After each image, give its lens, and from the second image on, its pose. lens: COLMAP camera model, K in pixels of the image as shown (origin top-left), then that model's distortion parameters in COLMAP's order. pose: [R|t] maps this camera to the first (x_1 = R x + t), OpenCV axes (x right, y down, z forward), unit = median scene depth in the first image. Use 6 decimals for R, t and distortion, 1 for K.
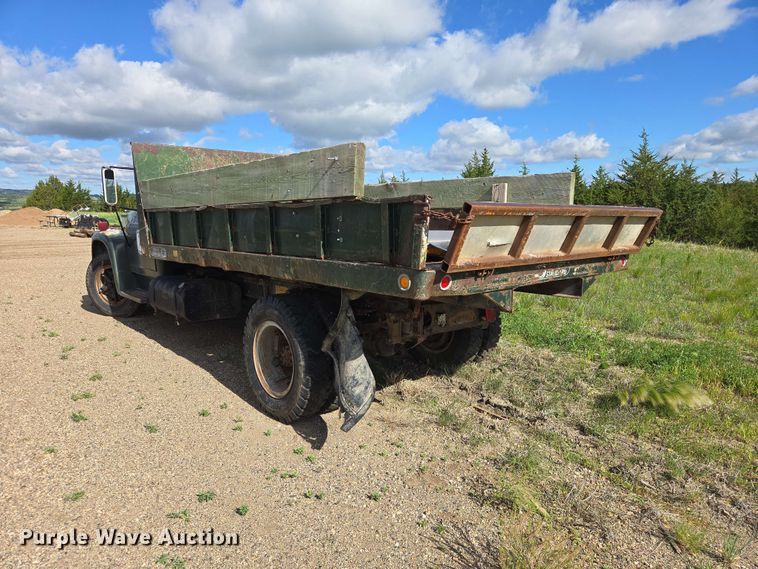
lens RADIAL K [[501.9, 0, 406.9], [0, 501.9, 268.8], [0, 0, 1]] dist [0.067142, -0.045970]
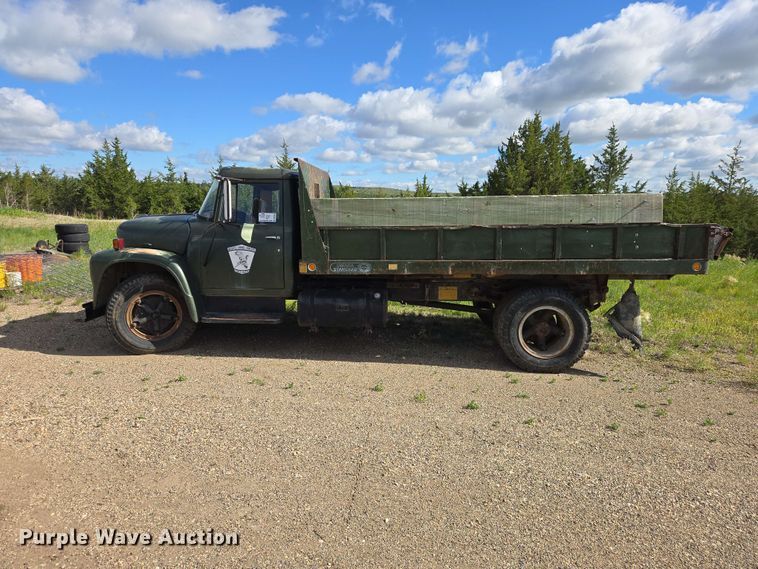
lens RADIAL K [[501.9, 0, 383.7], [0, 501.9, 284.6], [0, 0, 1]] dist [0.067142, -0.045970]
pose [[0.726175, -0.091867, 0.681344, -0.139586], [0.065800, 0.995770, 0.064132, -0.007103], [-0.684354, -0.001739, 0.729148, 0.023224]]
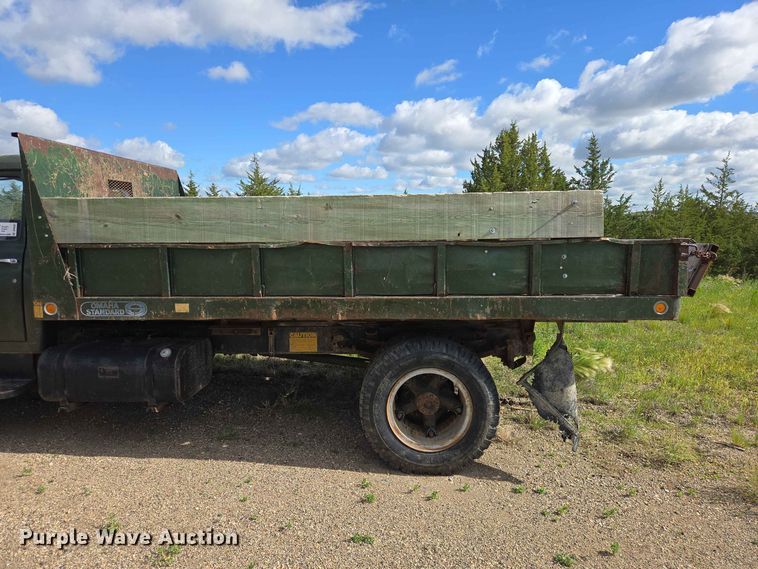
lens RADIAL K [[501.9, 0, 382.5], [0, 501.9, 284.7], [0, 0, 1]] dist [0.067142, -0.045970]
pose [[0.722736, -0.071064, 0.687460, -0.082801], [0.068770, 0.997158, 0.030779, -0.007191], [-0.687694, 0.025031, 0.725569, 0.034541]]
